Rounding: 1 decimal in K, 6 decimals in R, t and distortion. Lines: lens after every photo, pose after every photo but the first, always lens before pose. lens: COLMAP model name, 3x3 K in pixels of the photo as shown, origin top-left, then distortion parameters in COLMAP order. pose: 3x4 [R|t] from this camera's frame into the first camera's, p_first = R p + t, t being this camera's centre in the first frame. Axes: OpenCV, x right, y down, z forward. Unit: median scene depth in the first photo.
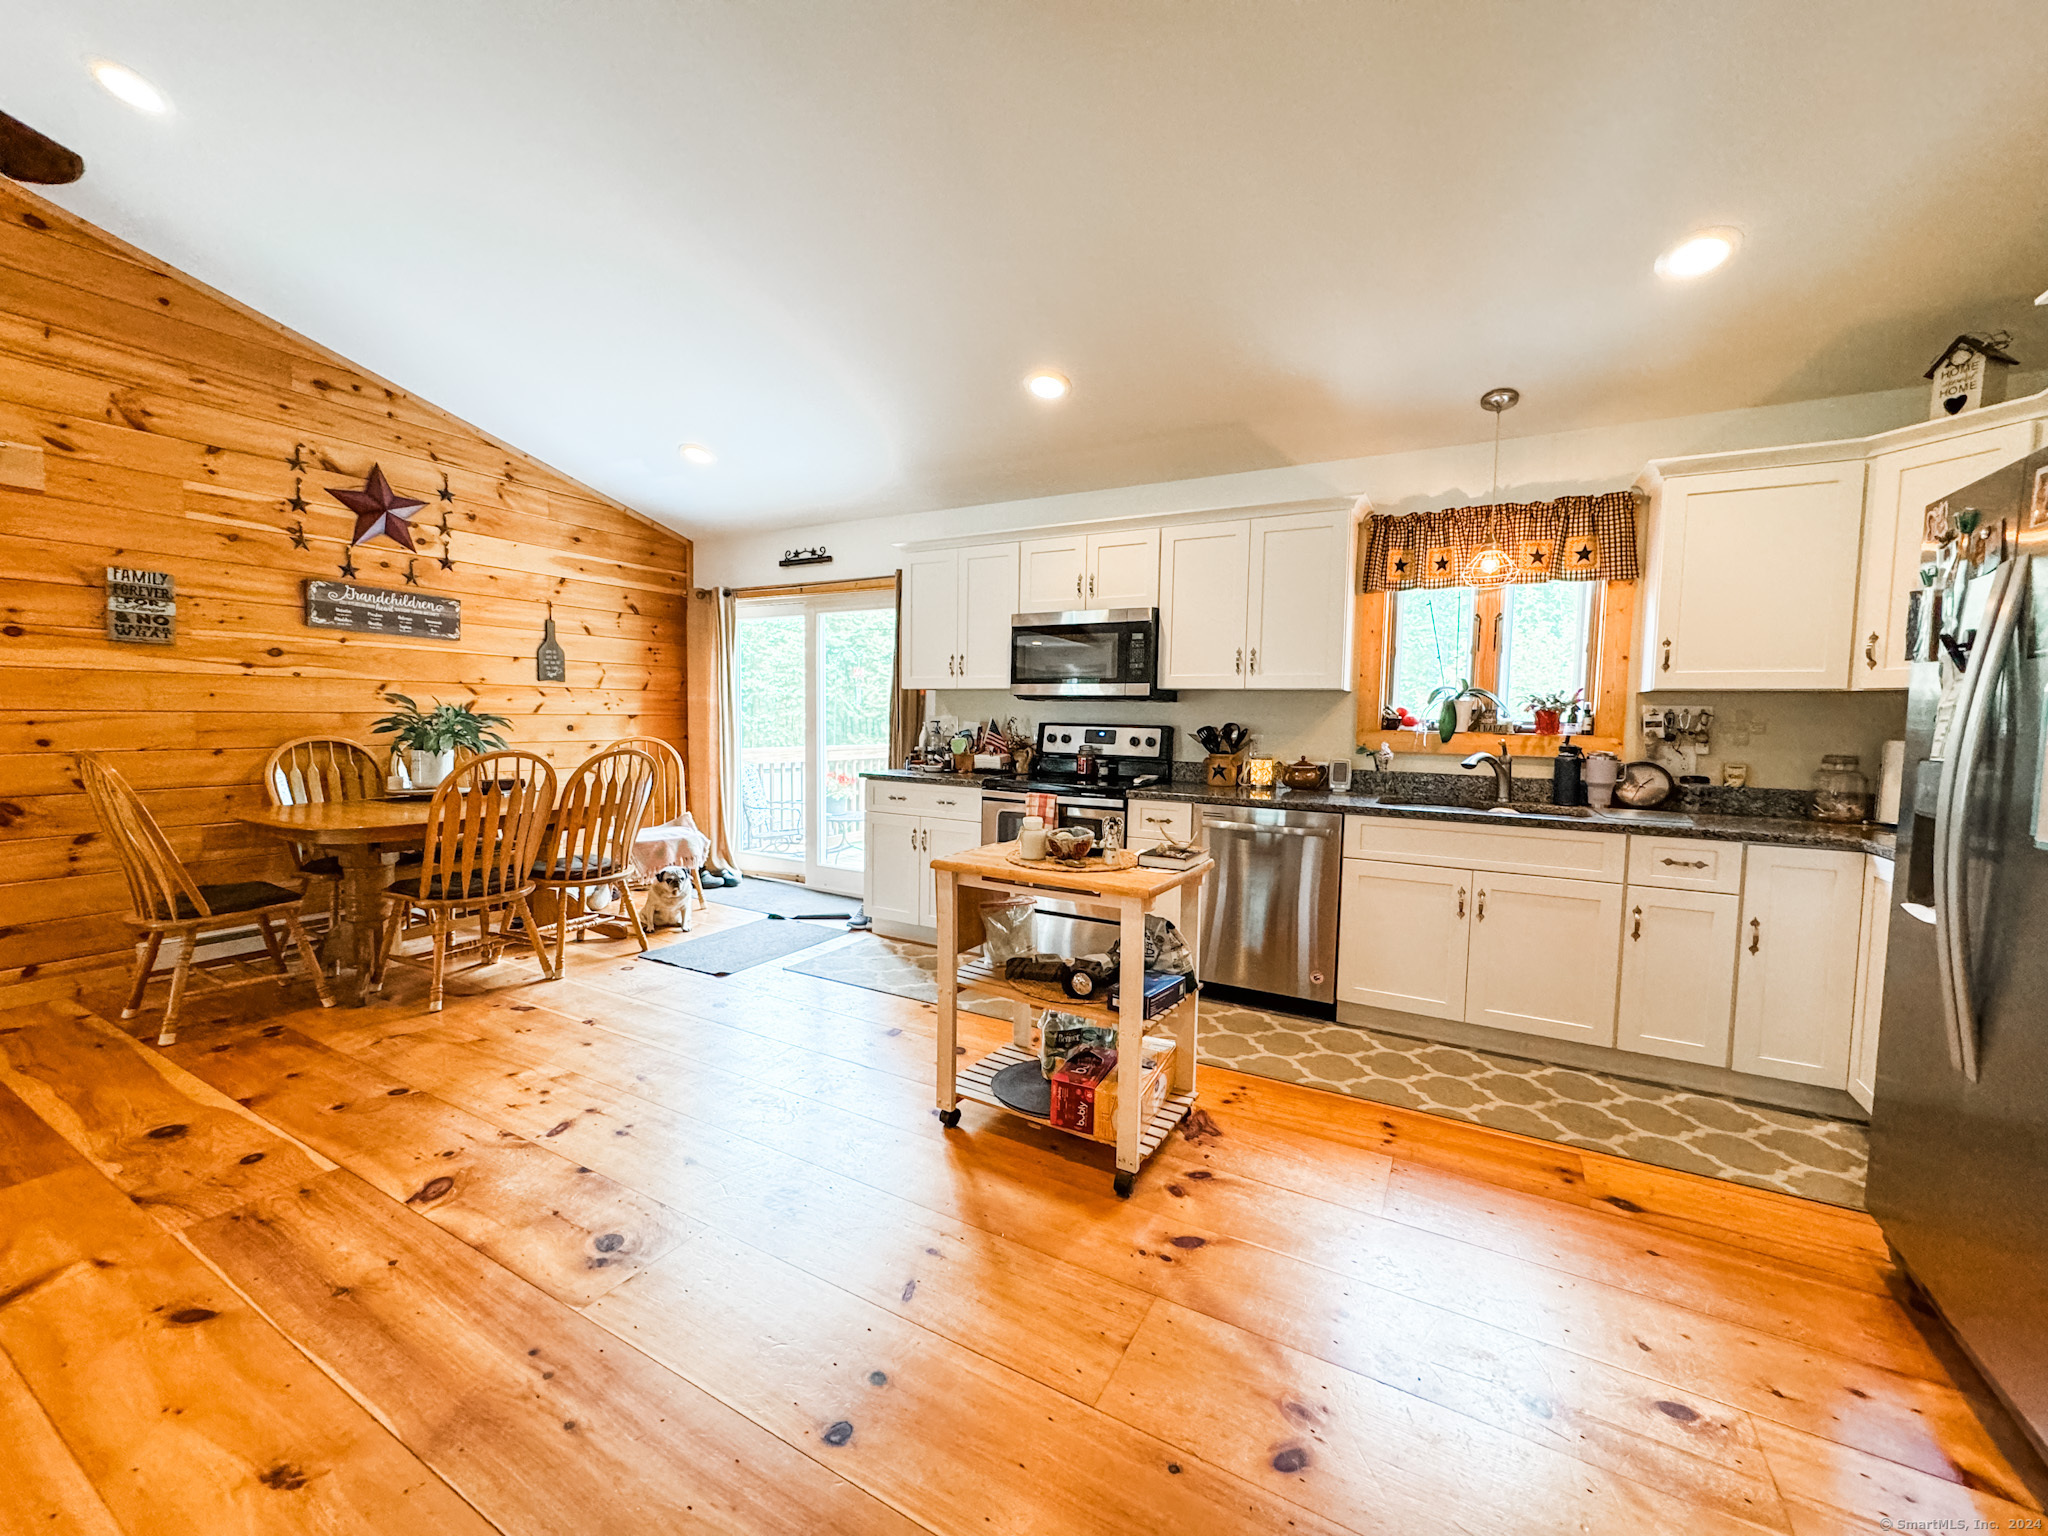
lens RADIAL K [[816.0, 0, 1021.9], [0, 816.0, 767.4], [0, 0, 1]] dist [-0.002355, 0.000755]
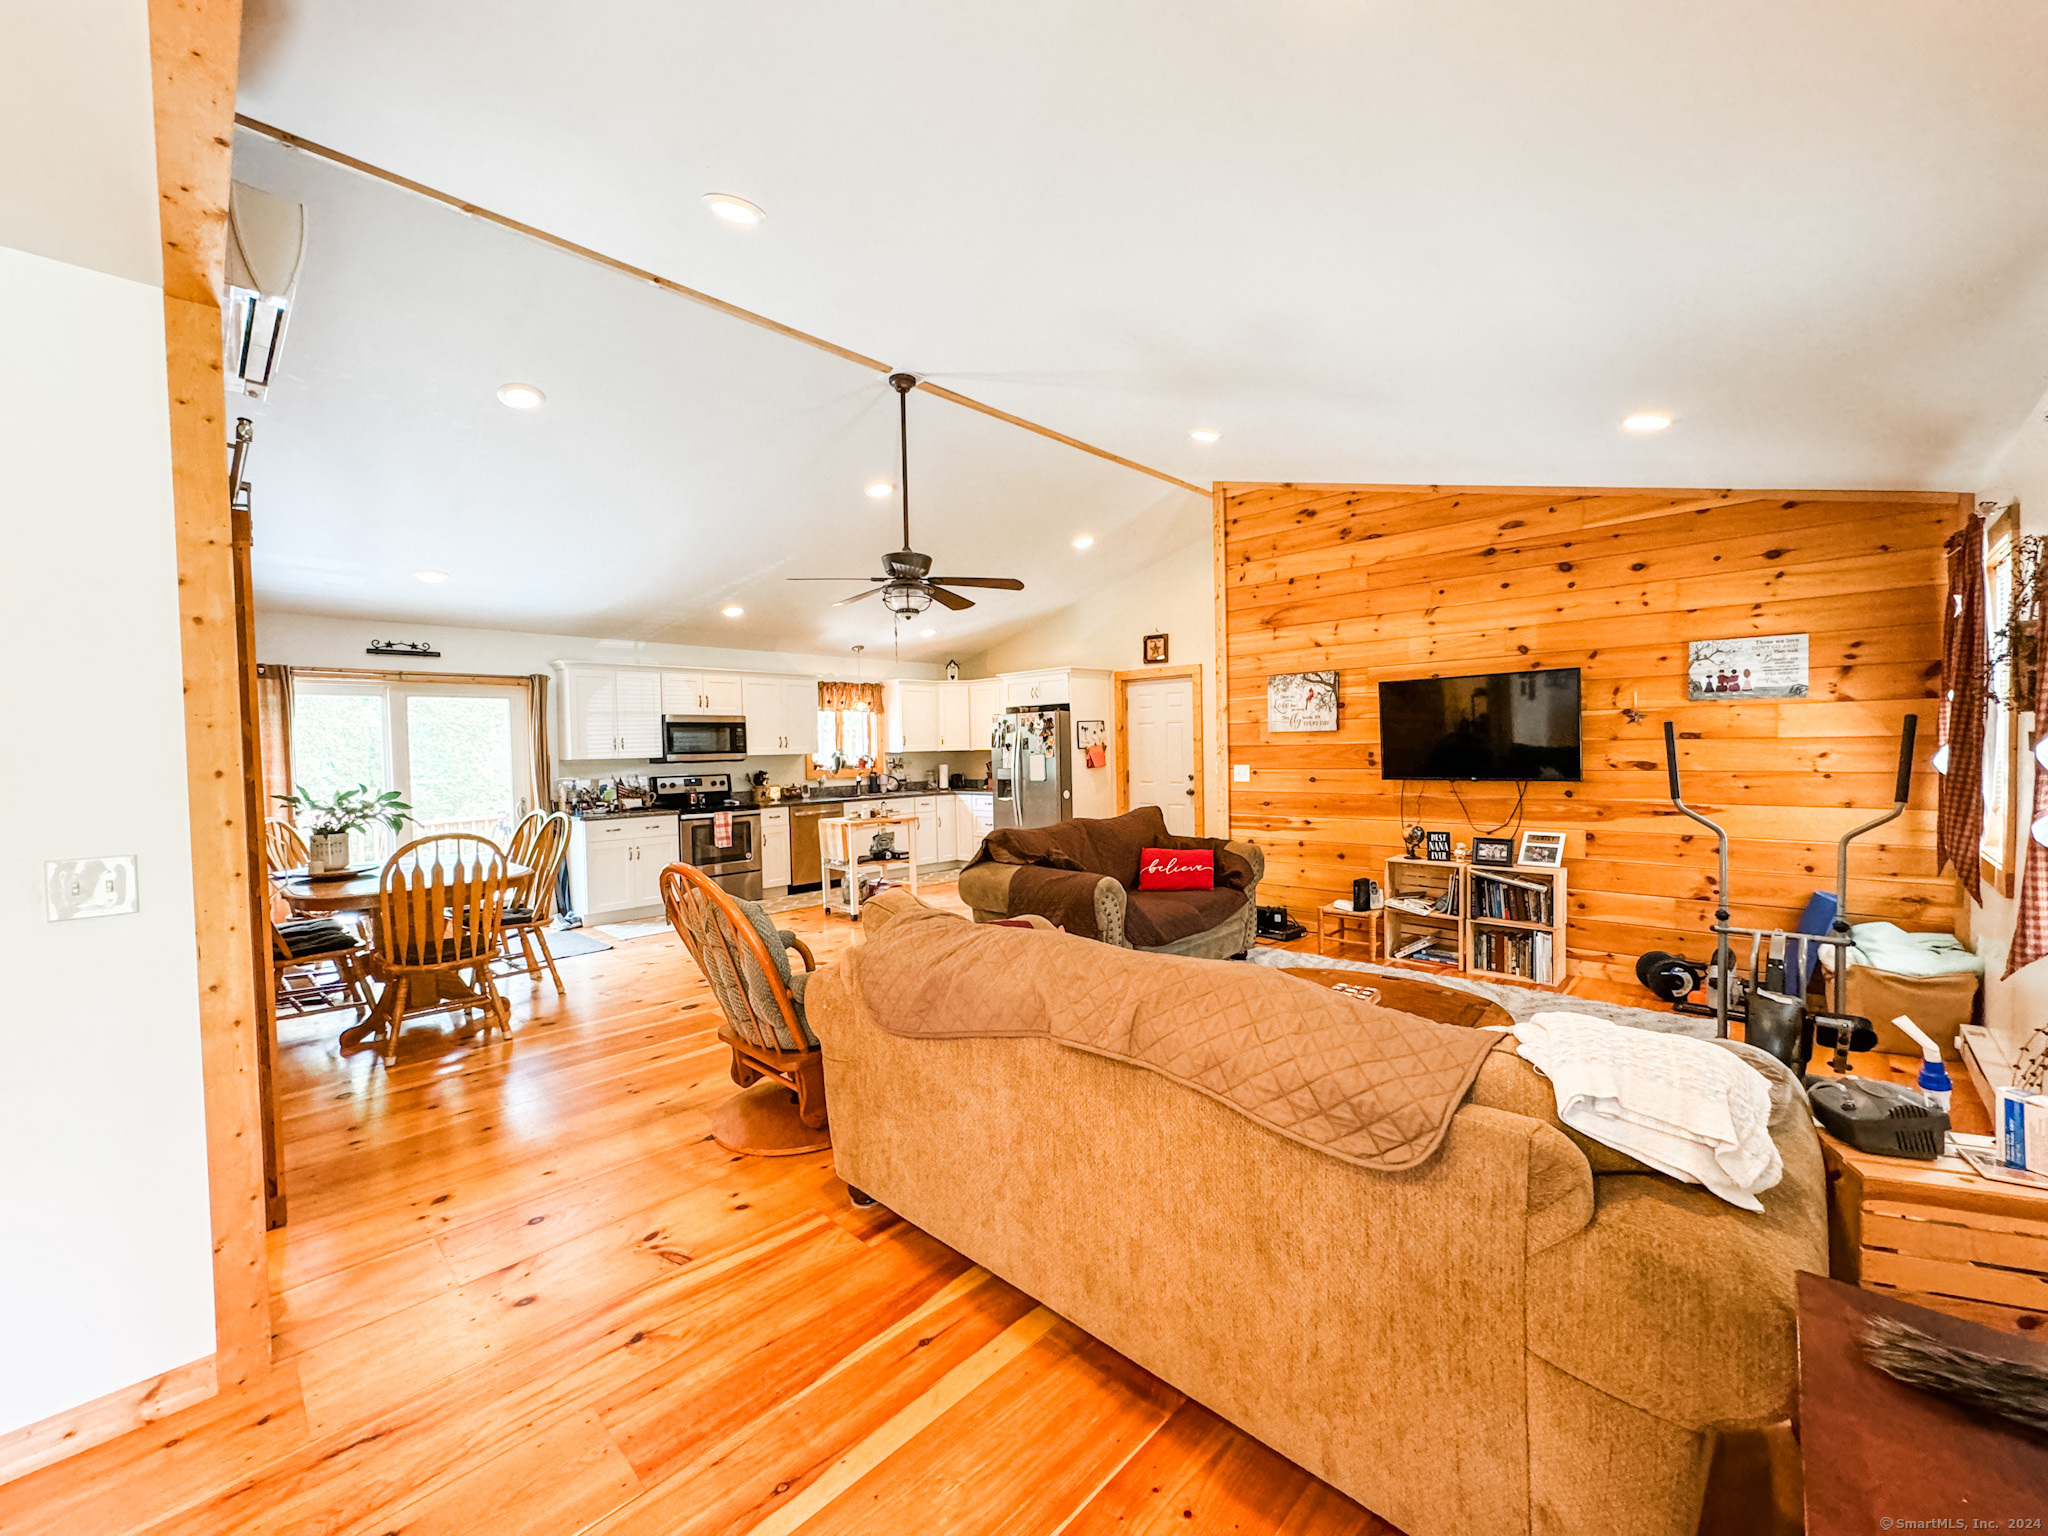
lens RADIAL K [[816.0, 0, 1021.9], [0, 816.0, 767.4], [0, 0, 1]] dist [-0.002355, 0.000755]
pose [[0.255969, -0.048383, 0.965473, -1.743694], [0.090085, 0.995594, 0.026009, -0.062794], [-0.962478, 0.080318, 0.259200, -0.195229]]
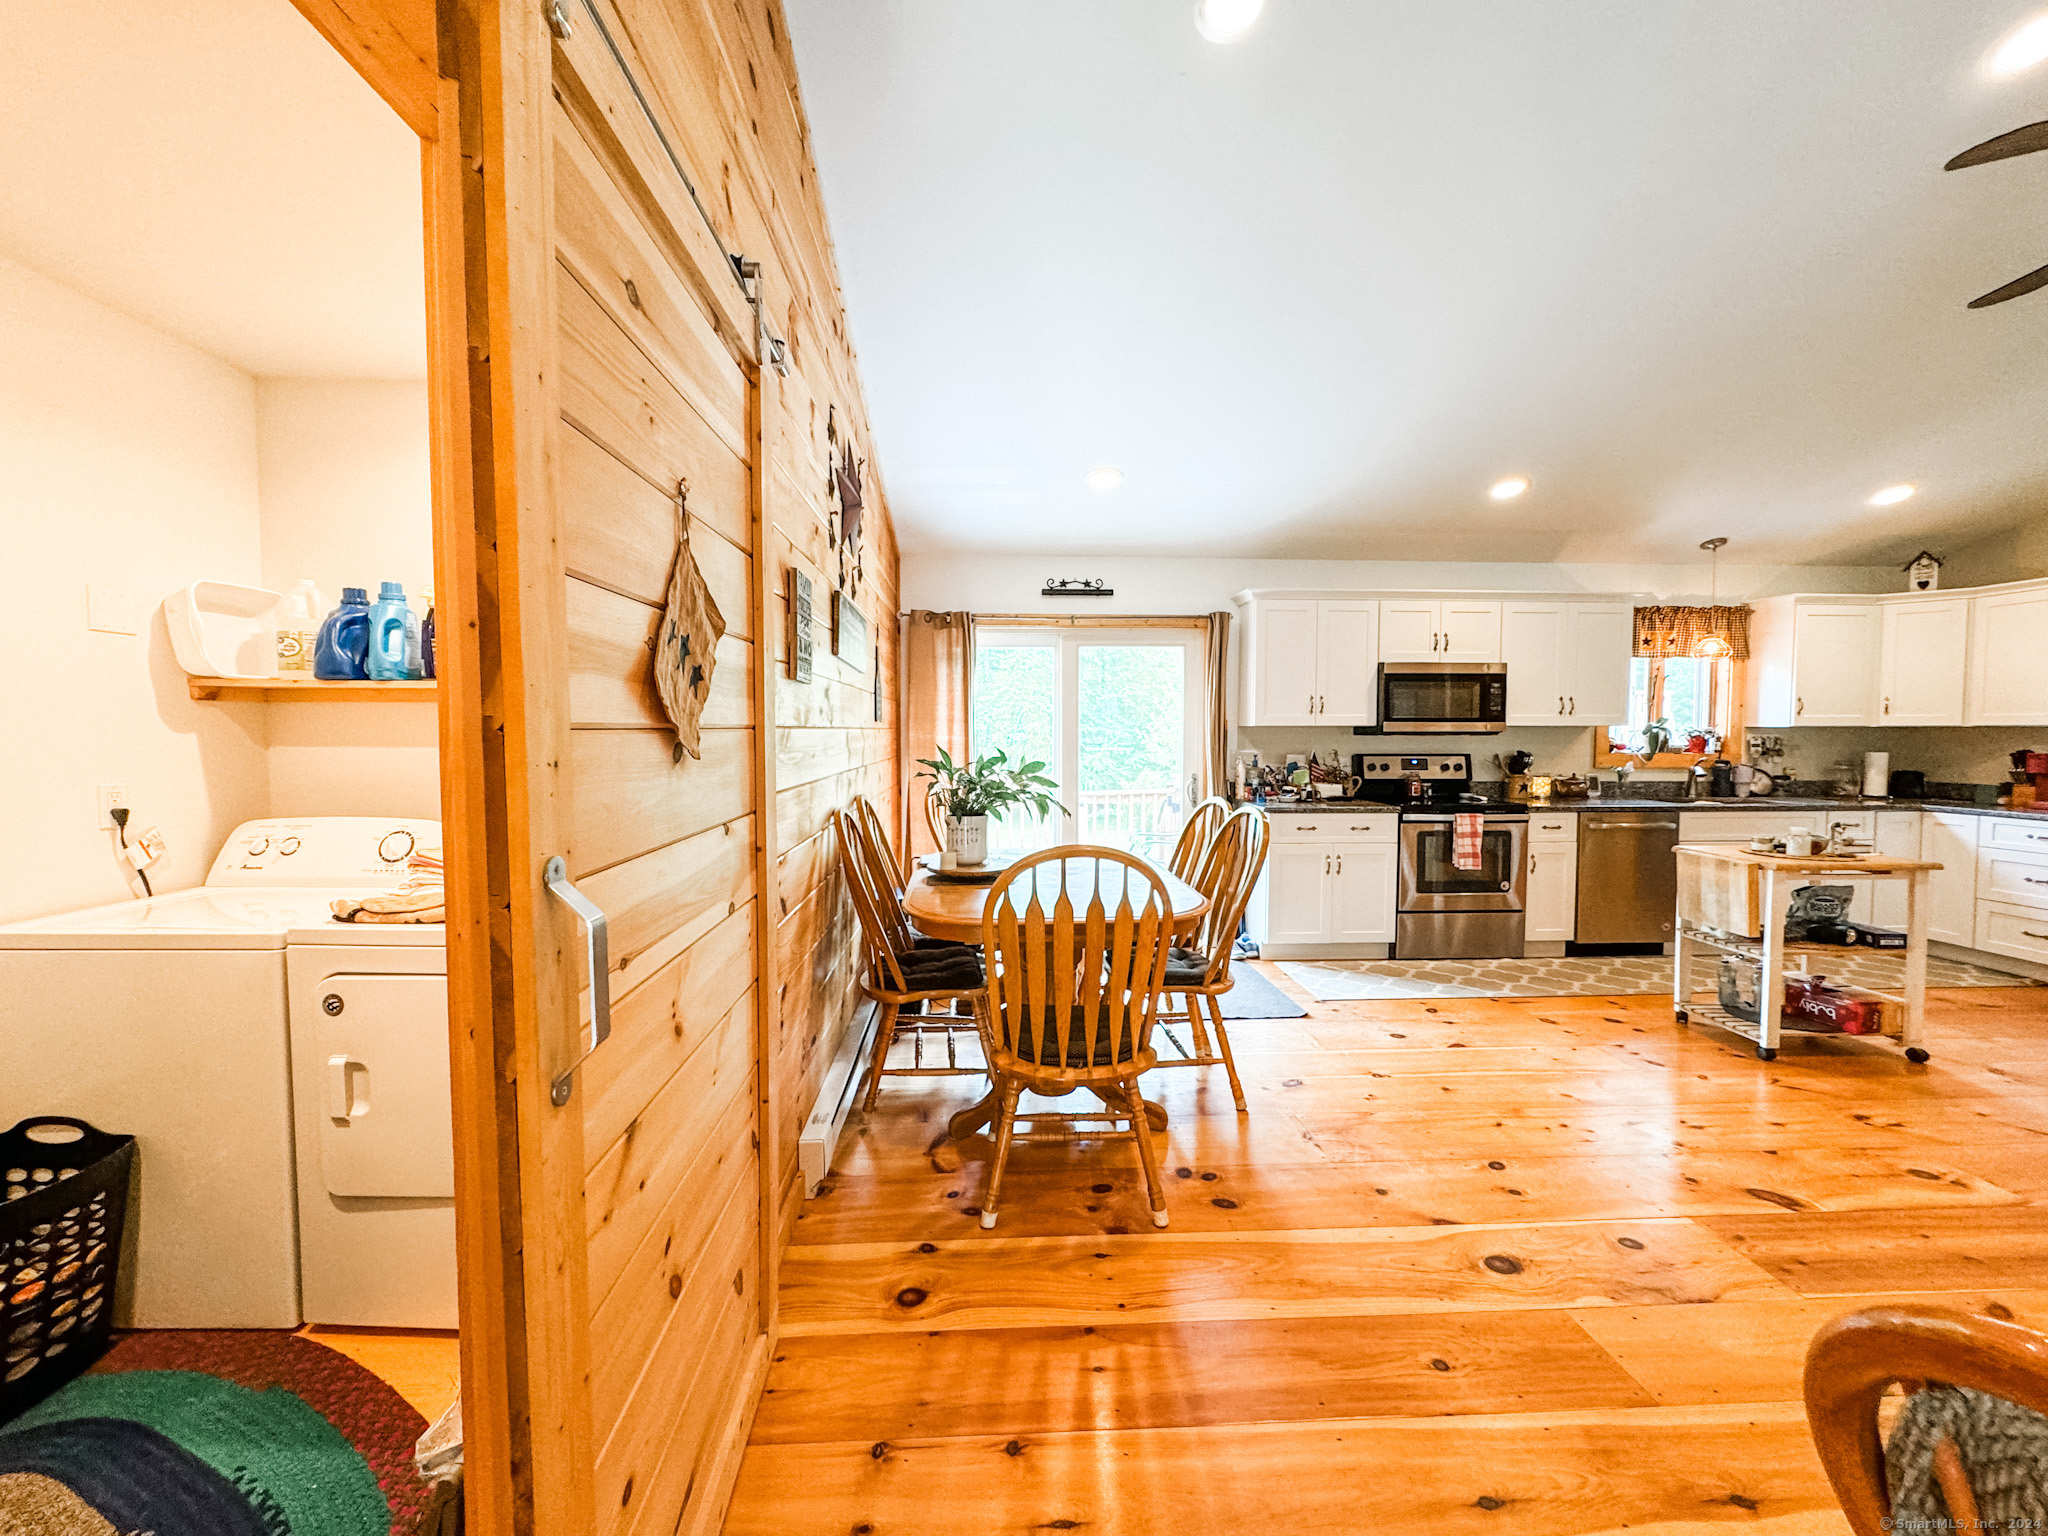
lens RADIAL K [[820.7, 0, 1024.0], [0, 820.7, 768.0], [0, 0, 1]] dist [-0.000825, -0.000163]
pose [[0.845898, -0.042329, 0.531663, -1.256227], [0.050615, 0.998718, -0.001017, -0.072974], [-0.530938, 0.027770, 0.846955, 0.332467]]
